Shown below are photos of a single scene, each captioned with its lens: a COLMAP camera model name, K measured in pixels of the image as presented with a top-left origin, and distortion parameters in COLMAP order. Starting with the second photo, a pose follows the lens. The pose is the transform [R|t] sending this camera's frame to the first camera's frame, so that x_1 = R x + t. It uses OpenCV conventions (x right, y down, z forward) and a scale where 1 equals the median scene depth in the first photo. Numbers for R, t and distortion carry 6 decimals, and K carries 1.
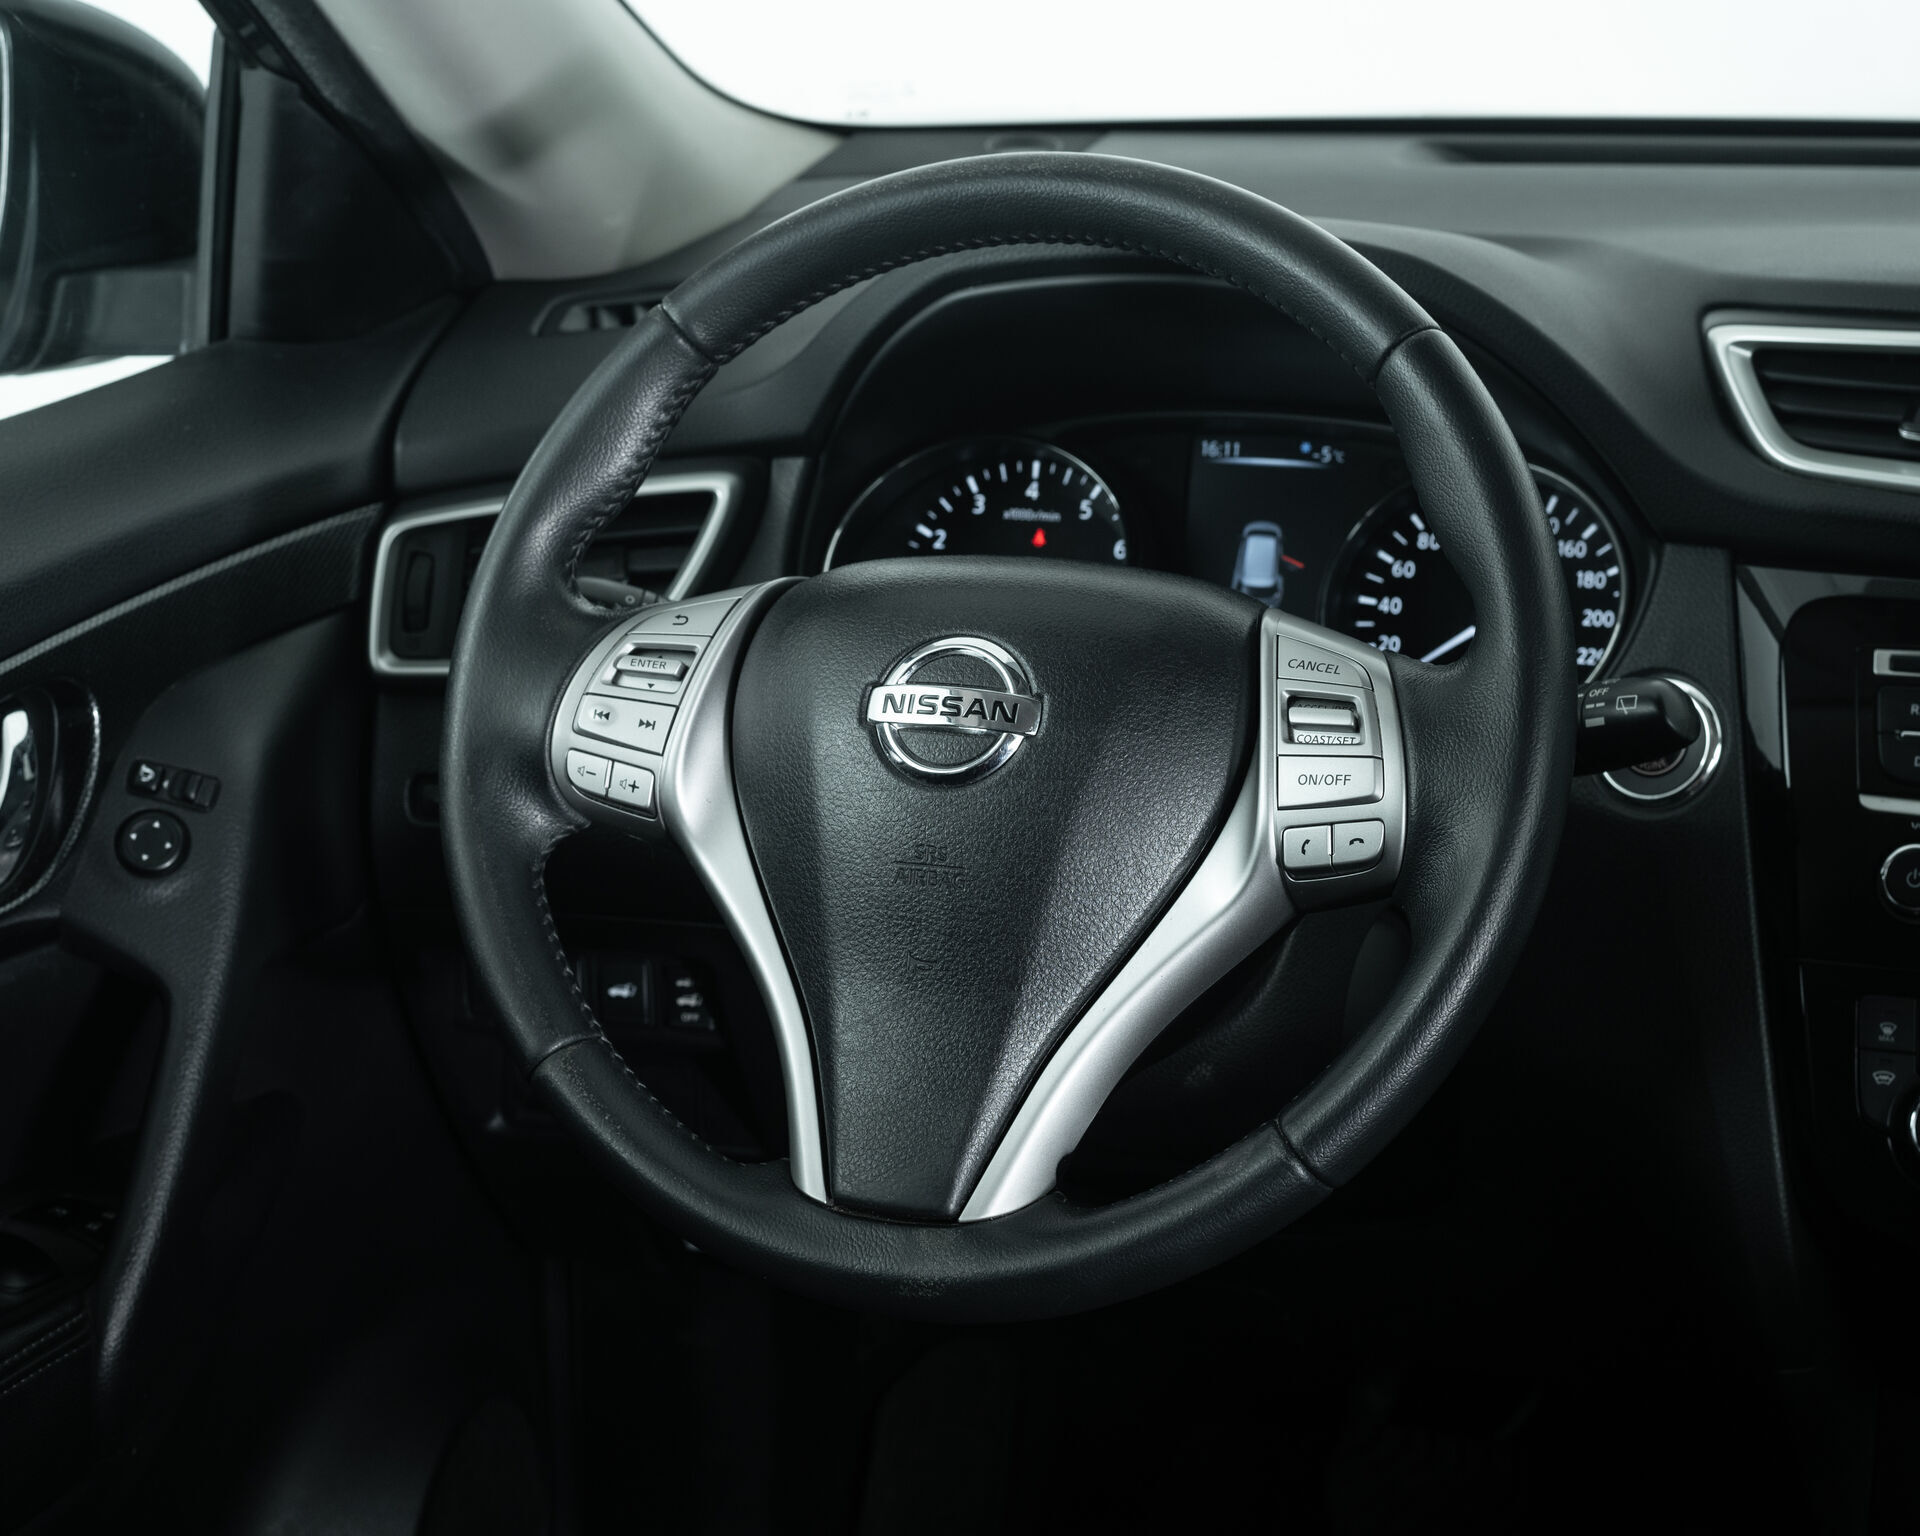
lens RADIAL K [[3447.4, 0, 992.5], [0, 3447.4, 754.3], [0, 0, 1]] dist [-0.118910, 0.000000]
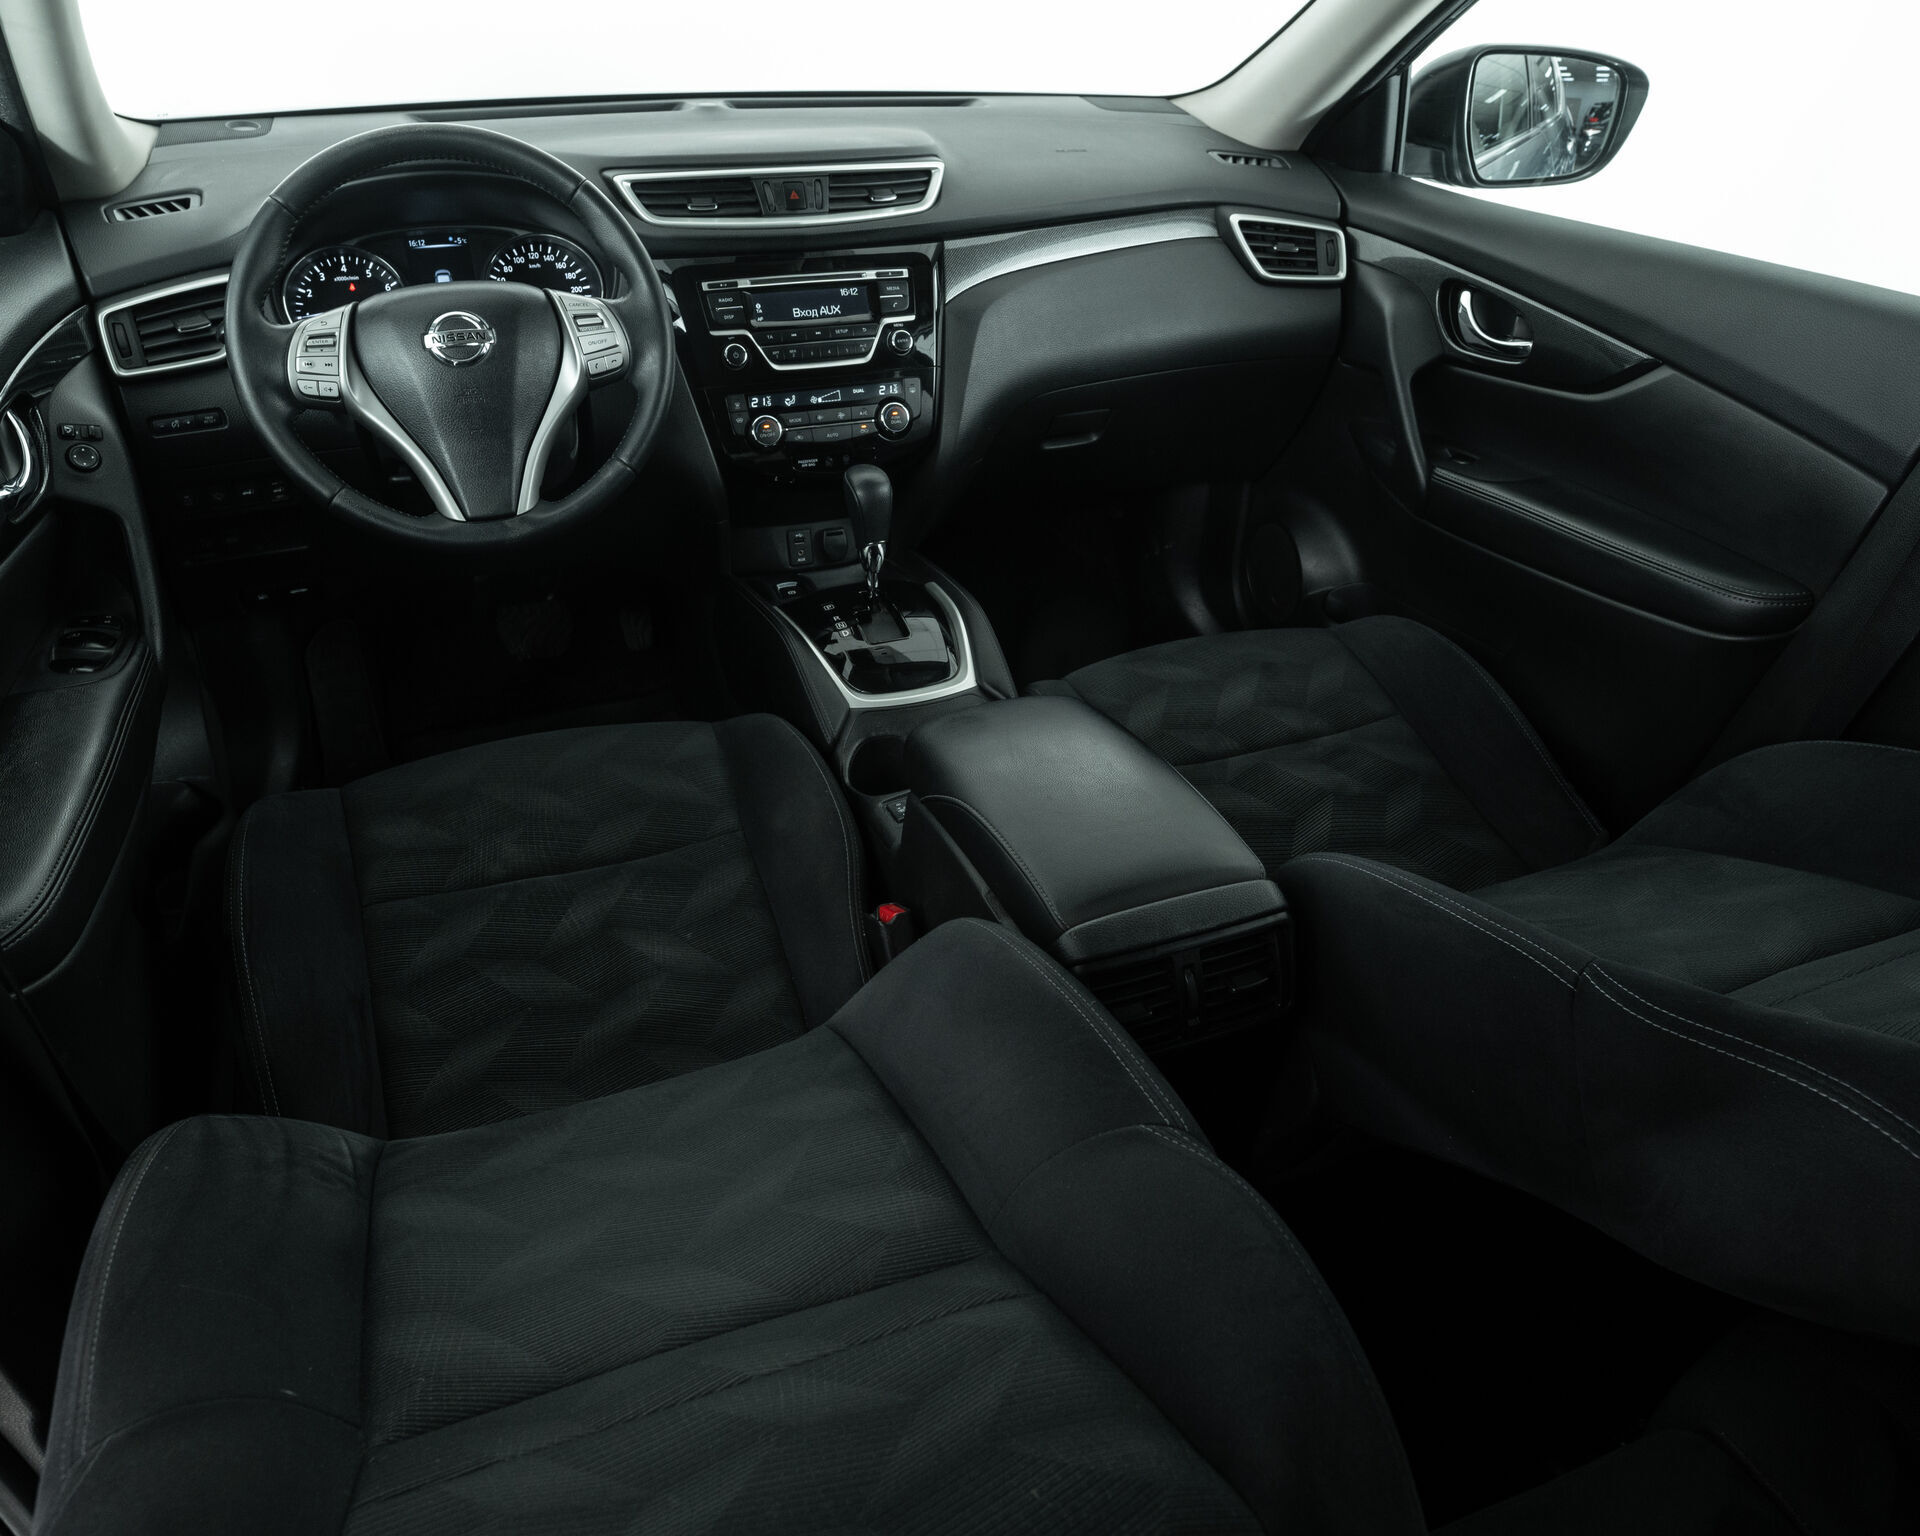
lens RADIAL K [[1325.7, 0, 951.4], [0, 1325.7, 761.8], [0, 0, 1]] dist [-0.028860, 0.002496]
pose [[0.753155, -0.322809, 0.573195, -0.381138], [0.147276, 0.931948, 0.331335, 0.010718], [-0.641146, -0.165129, 0.749443, -0.104328]]
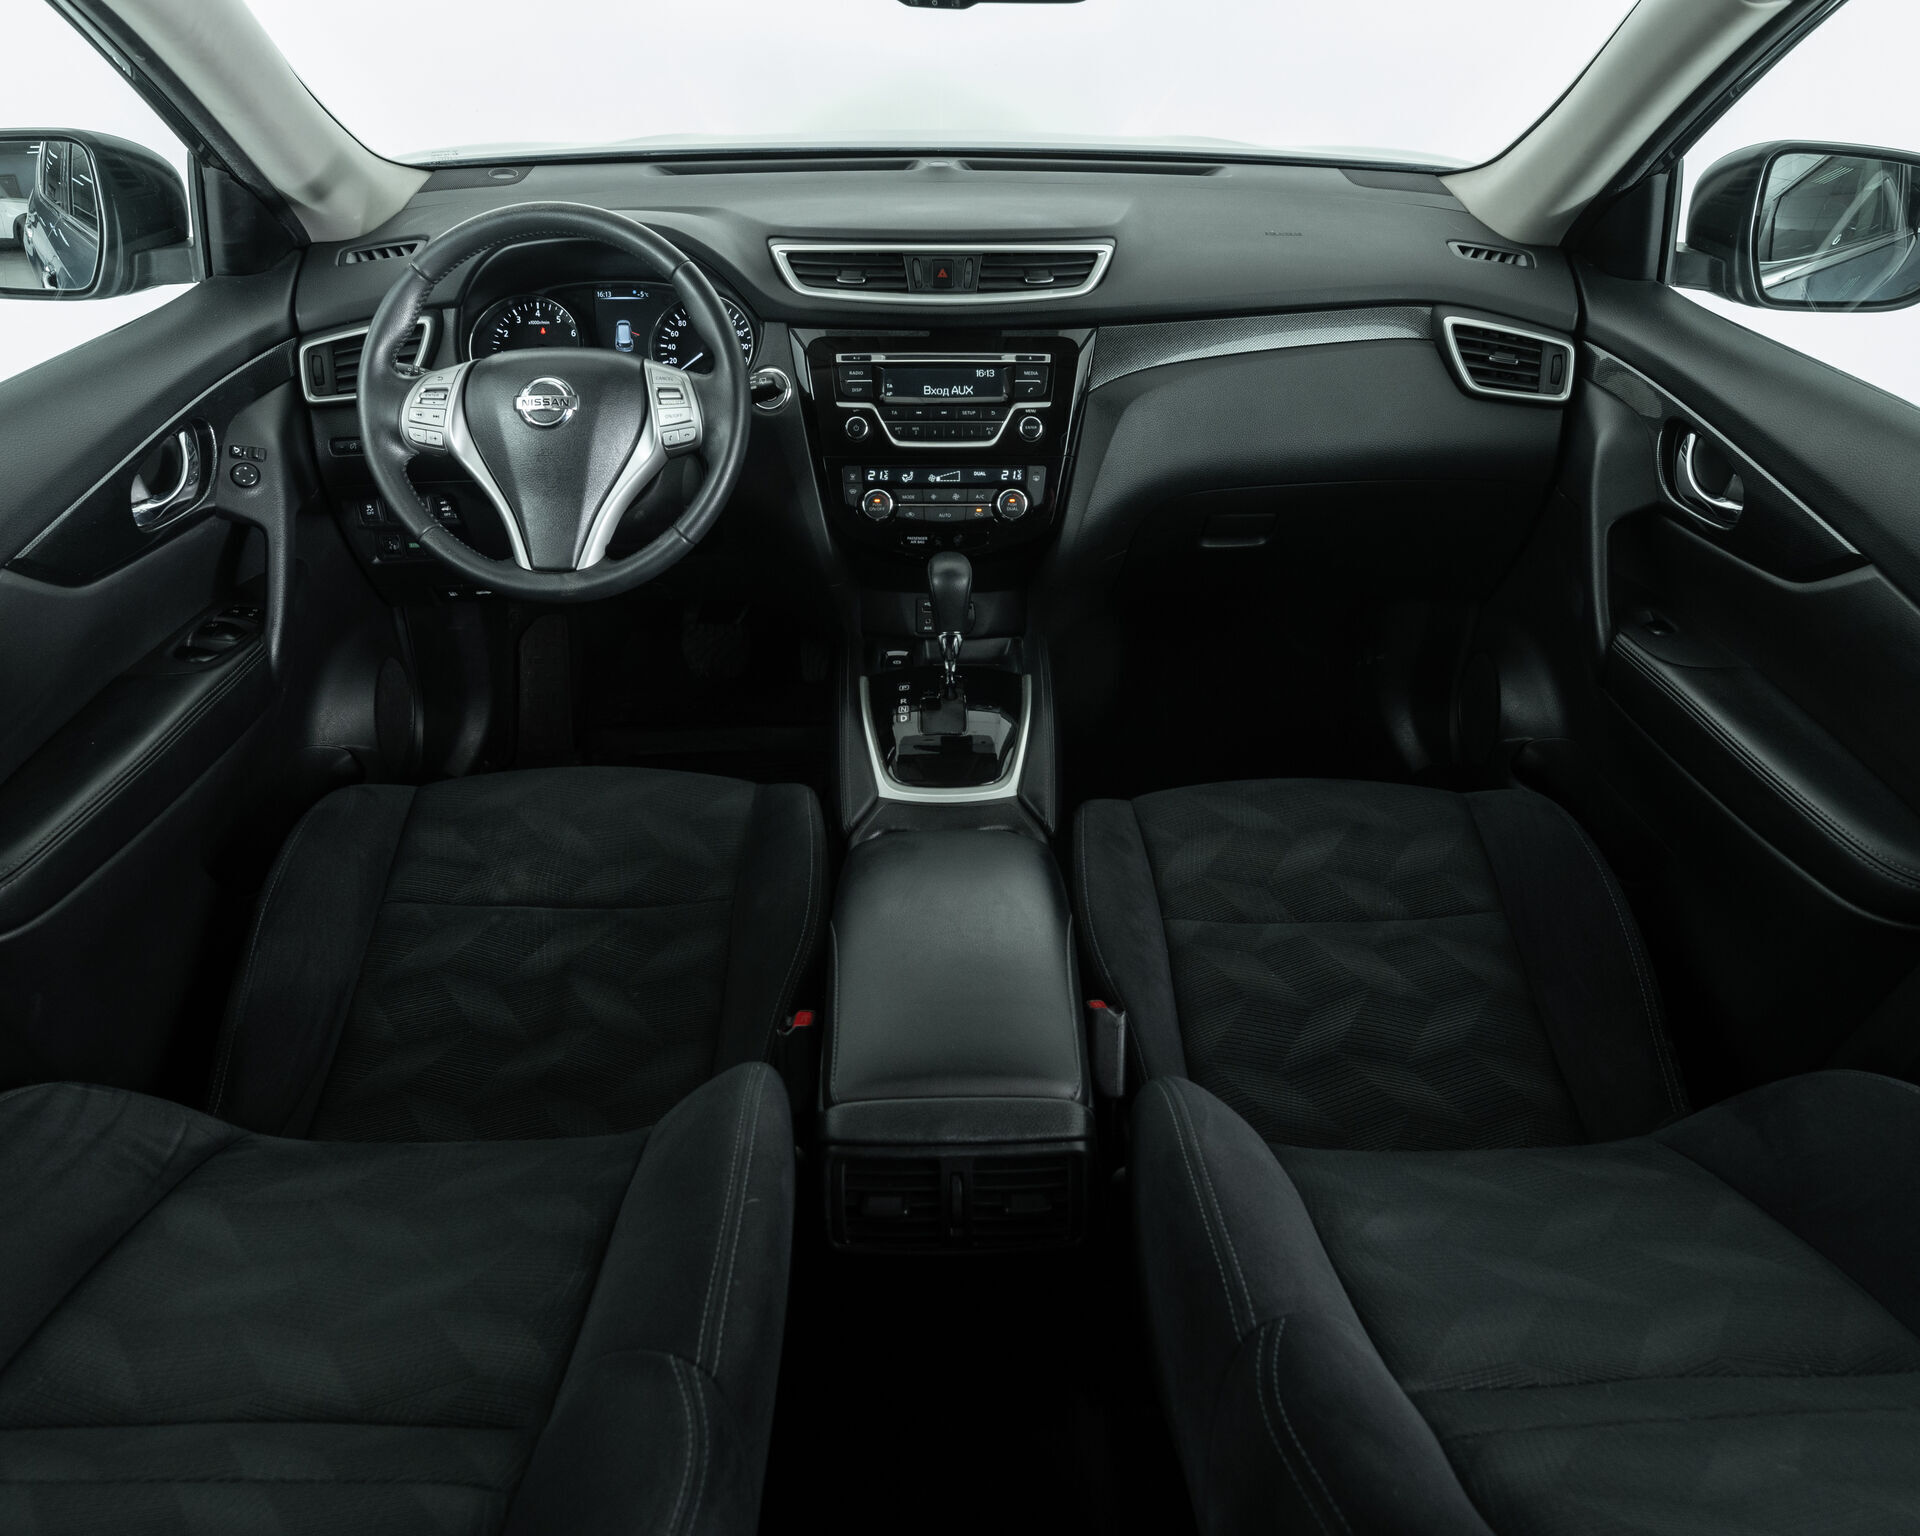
lens RADIAL K [[1325.7, 0, 954.2], [0, 1325.7, 759.5], [0, 0, 1]] dist [-0.028860, 0.002496]
pose [[0.934617, -0.171238, 0.311719, -0.079922], [0.074525, 0.951297, 0.299133, -0.030445], [-0.347760, -0.256344, 0.901860, -0.219449]]
